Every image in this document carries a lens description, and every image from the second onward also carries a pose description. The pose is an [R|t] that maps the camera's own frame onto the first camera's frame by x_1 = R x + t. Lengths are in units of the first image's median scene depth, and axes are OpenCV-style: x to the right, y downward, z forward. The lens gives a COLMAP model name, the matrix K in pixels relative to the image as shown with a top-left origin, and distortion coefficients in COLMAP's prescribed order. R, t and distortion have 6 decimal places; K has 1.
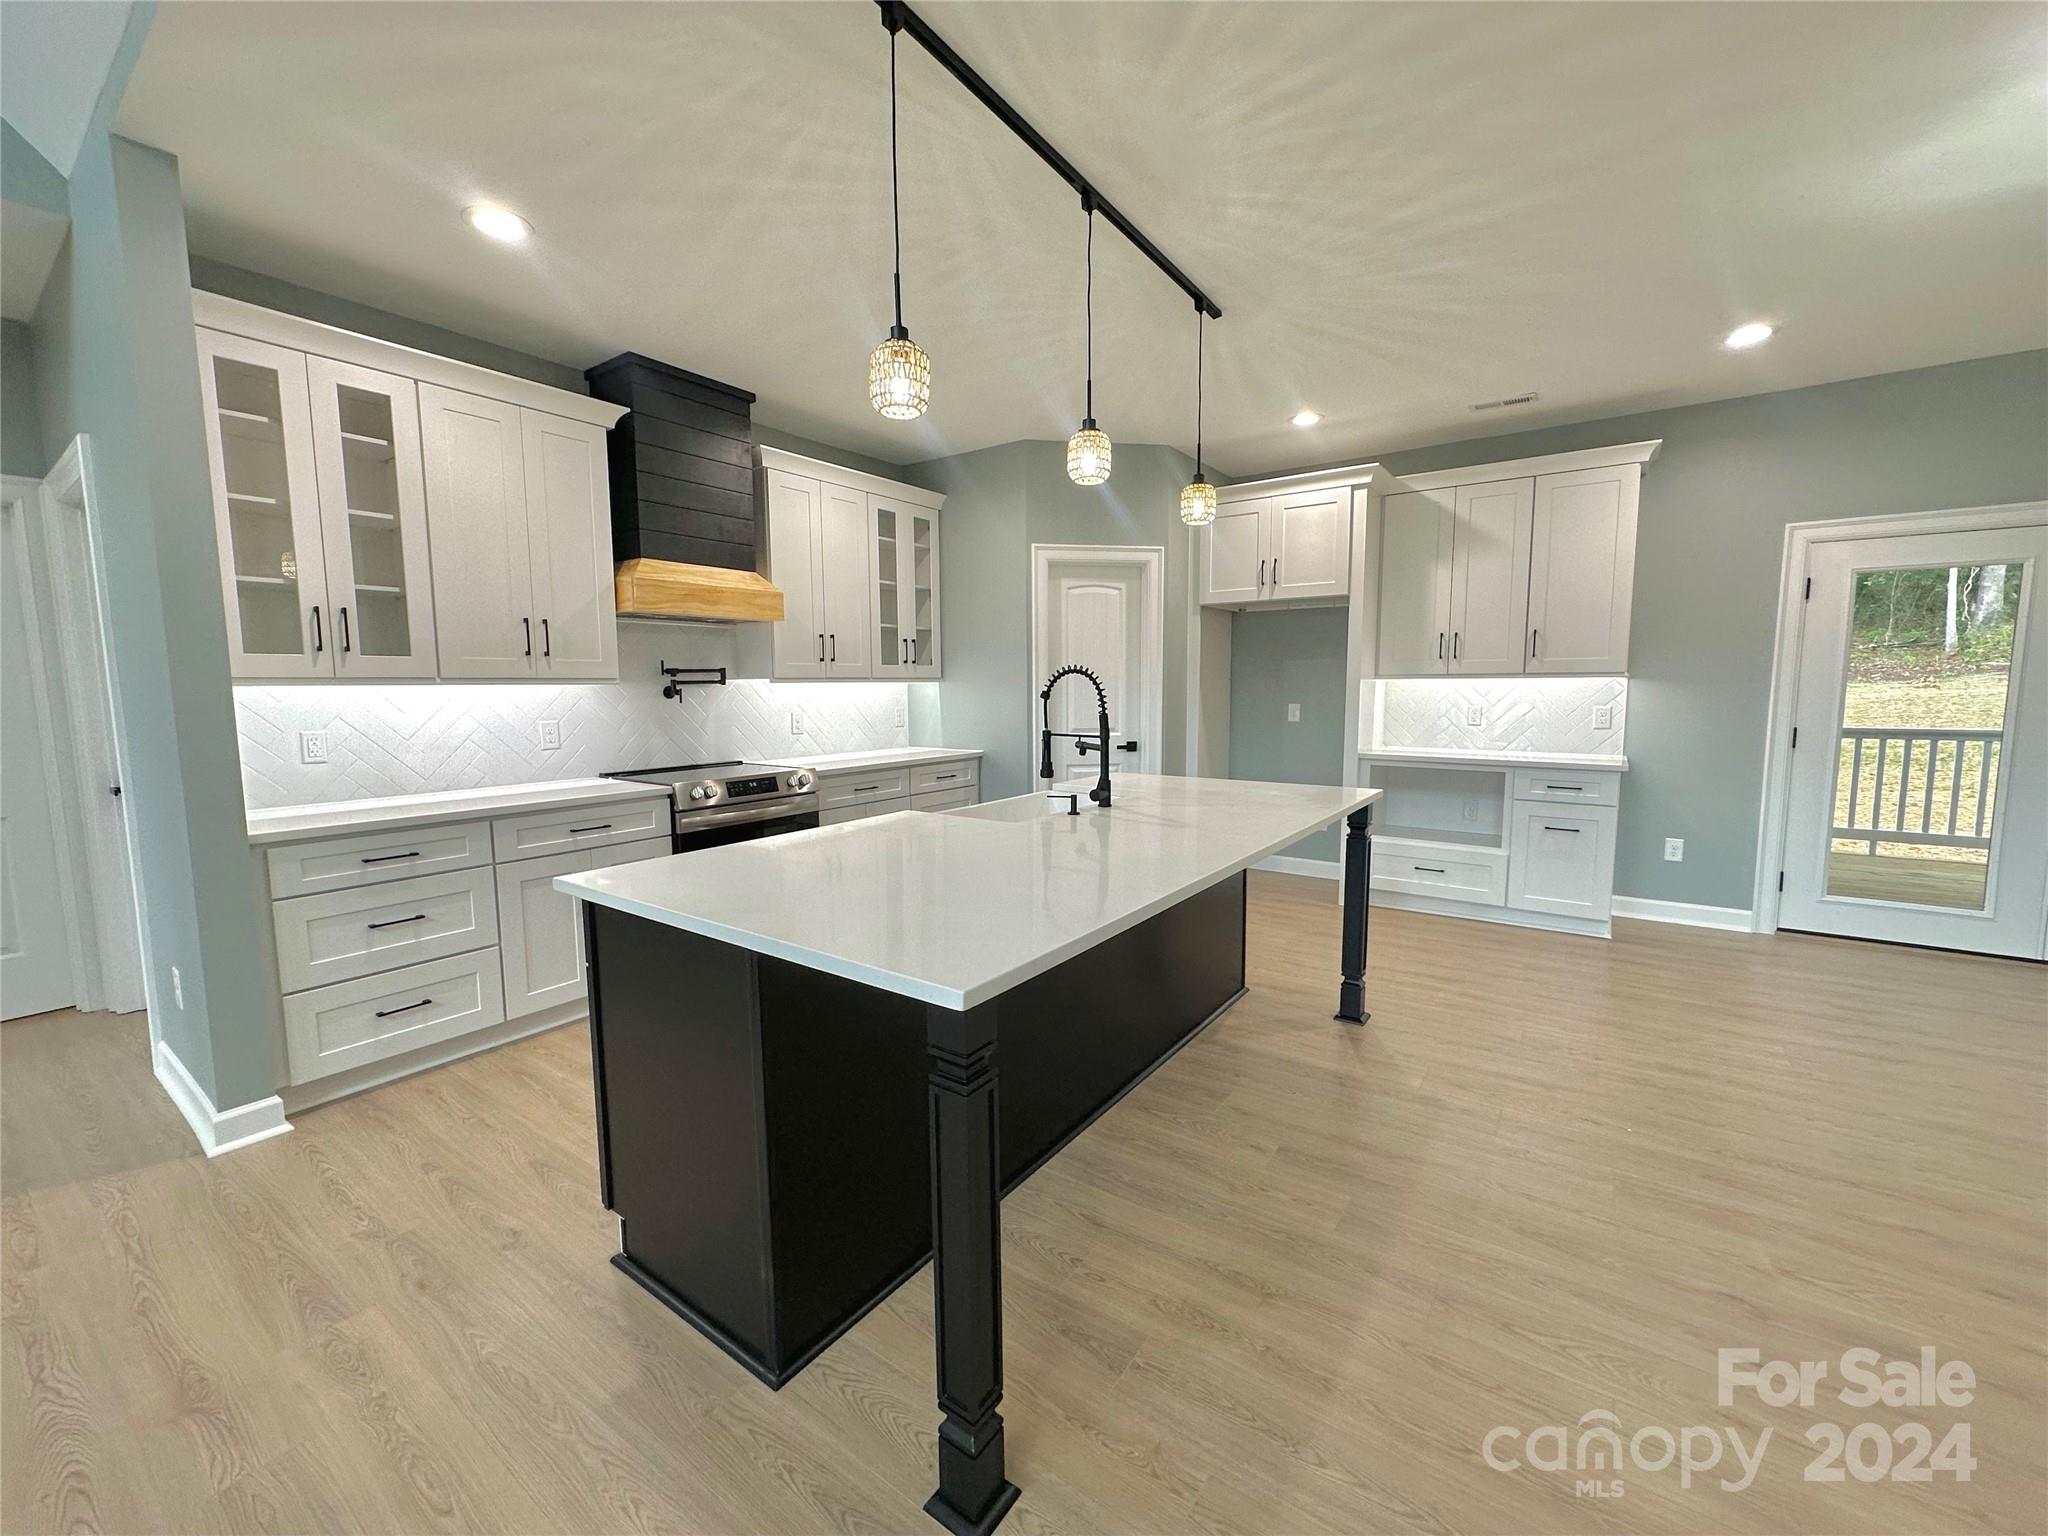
lens RADIAL K [[814.5, 0, 1022.0], [0, 814.5, 764.2], [0, 0, 1]] dist [-0.001470, -0.000306]
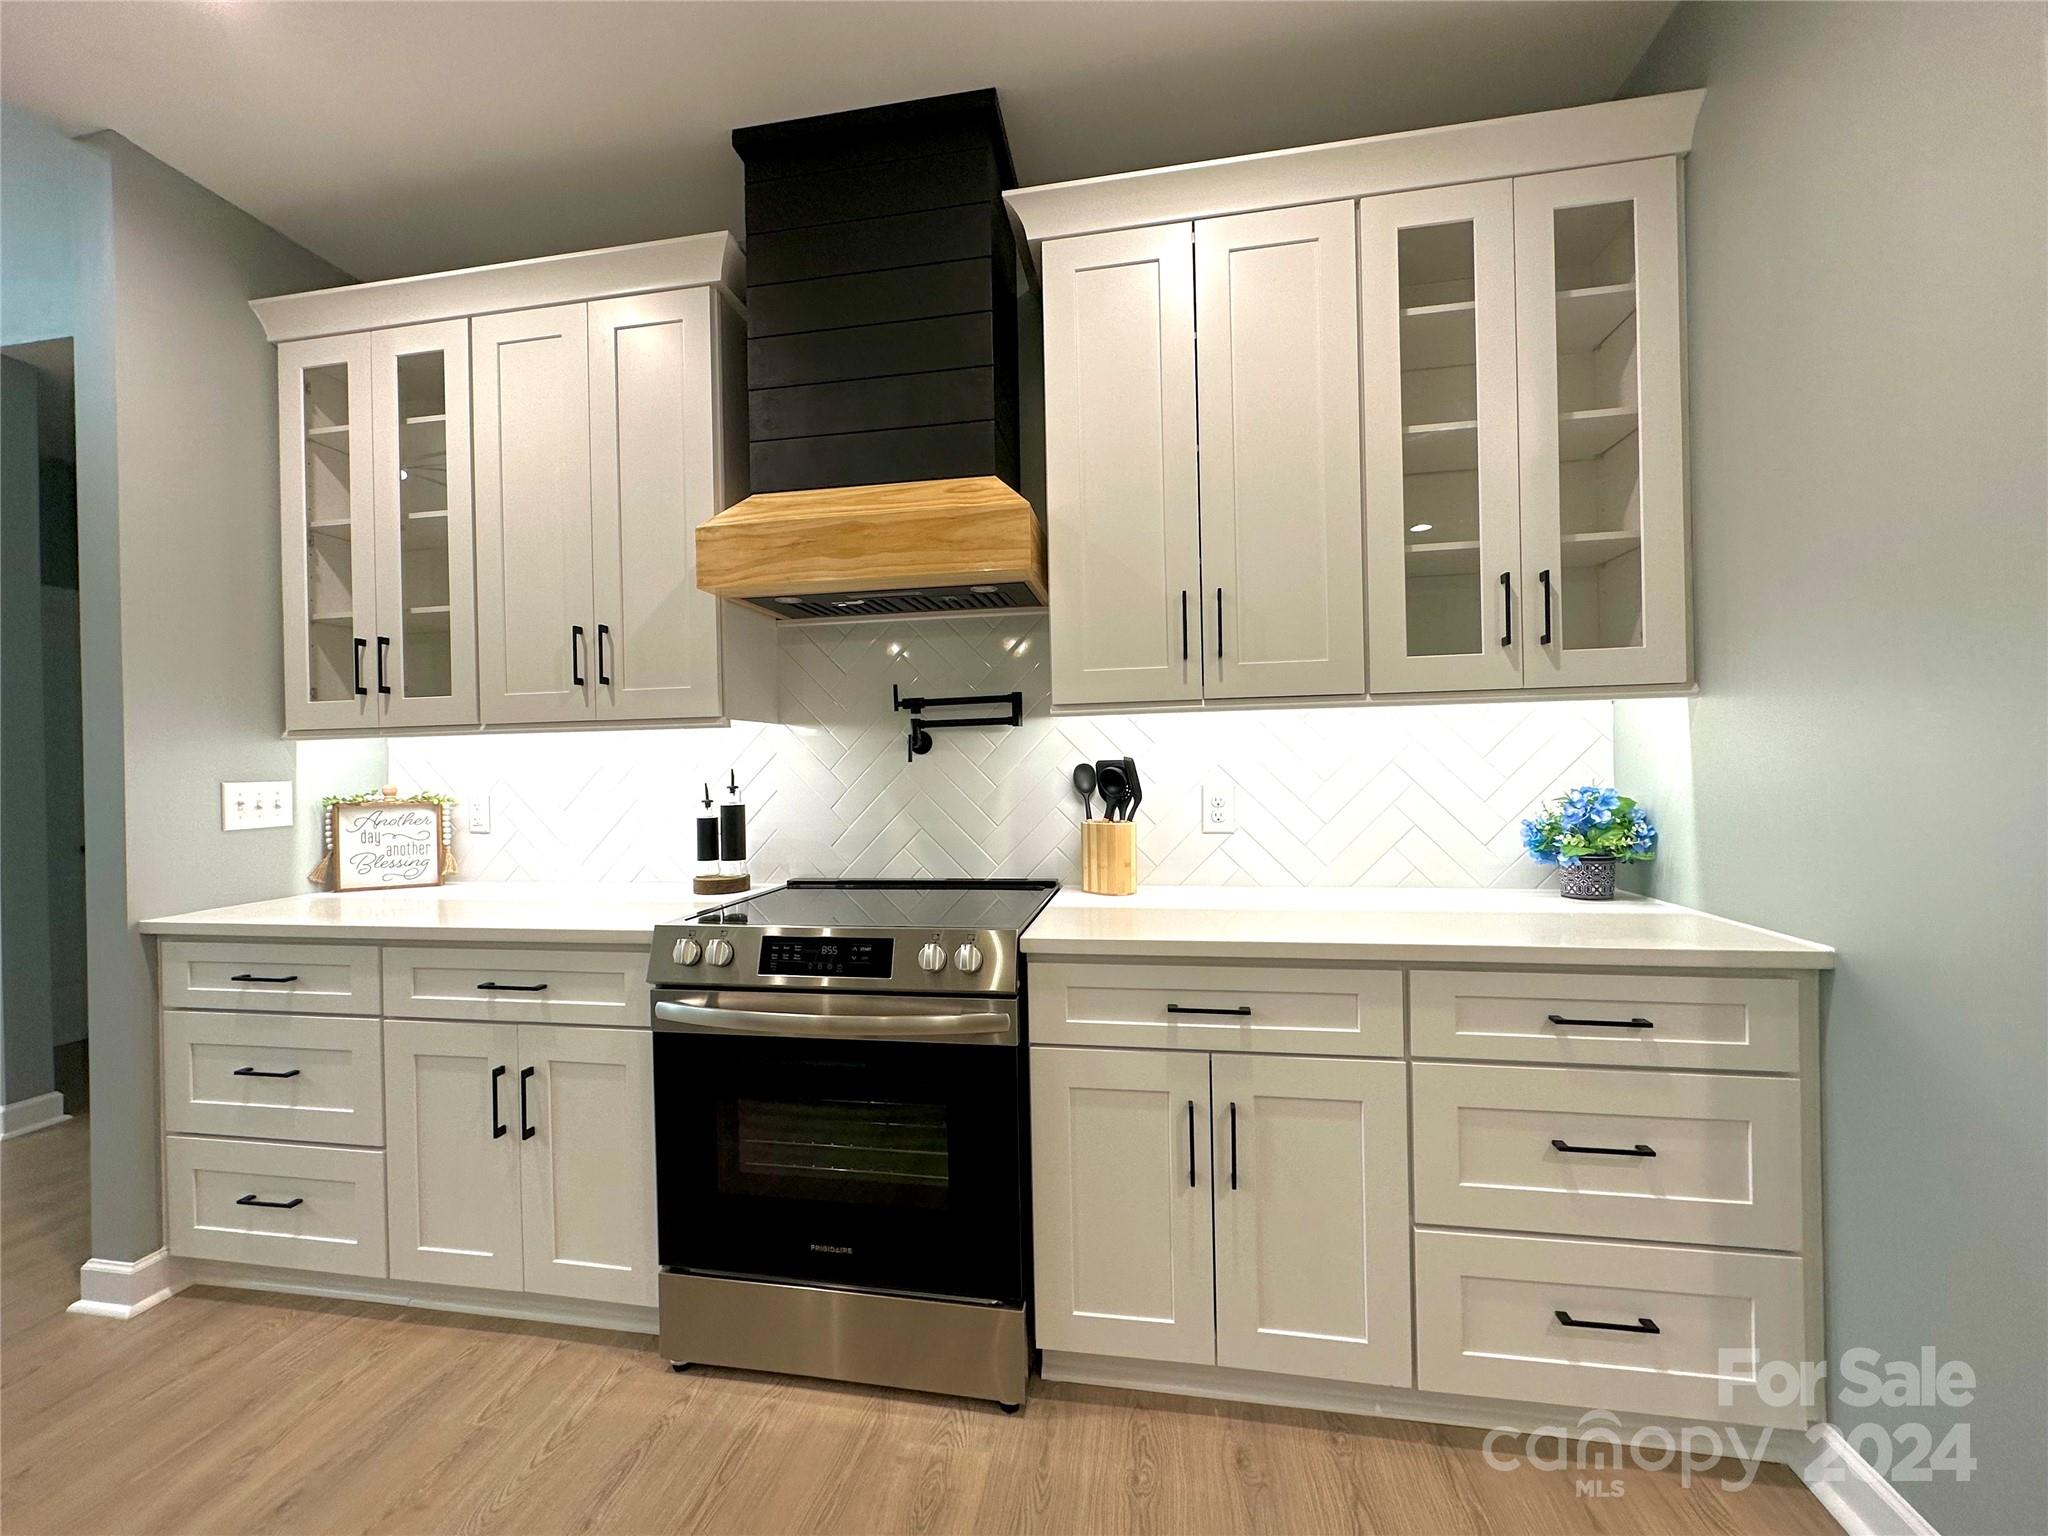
lens RADIAL K [[814.5, 0, 1022.0], [0, 814.5, 764.2], [0, 0, 1]] dist [-0.001470, -0.000306]
pose [[0.435659, 0.001193, -0.900111, 0.089761], [-0.071613, 0.996875, -0.033340, -0.060805], [0.897258, 0.078984, 0.434383, 0.830945]]
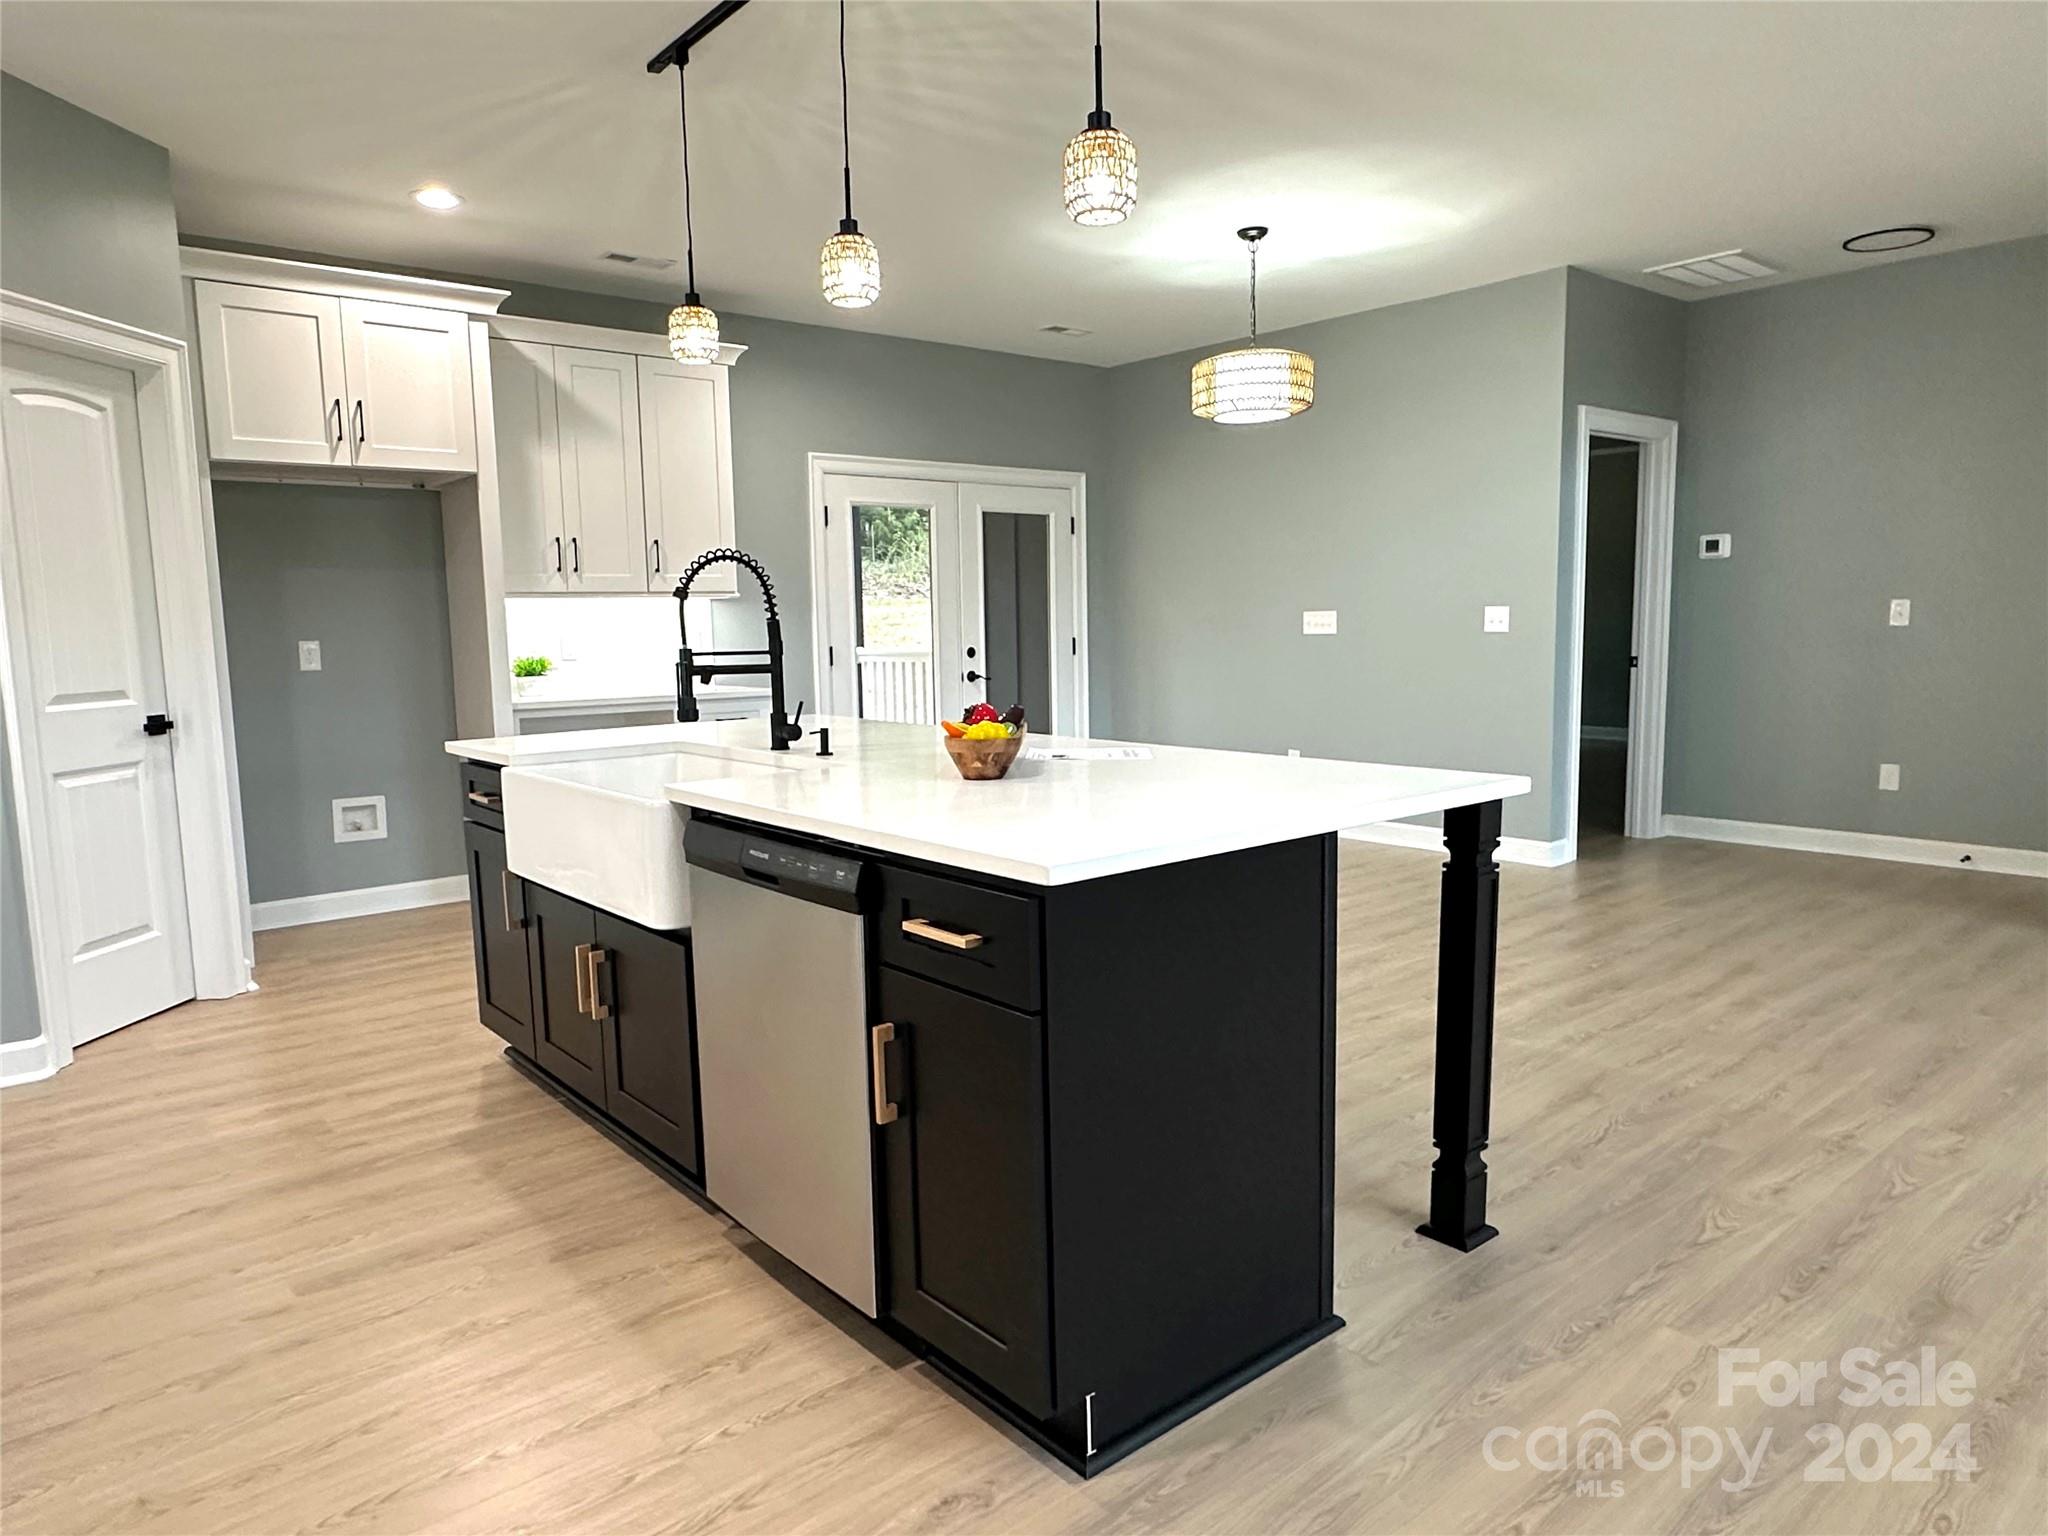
lens RADIAL K [[1286.4, 0, 1024.0], [0, 1286.4, 768.0], [0, 0, 1]] dist [0.004404, 0.000468]
pose [[0.246887, -0.112075, 0.962542, -0.642789], [0.113479, 0.989799, 0.086142, -0.004137], [-0.962377, 0.087961, 0.257086, 0.346159]]
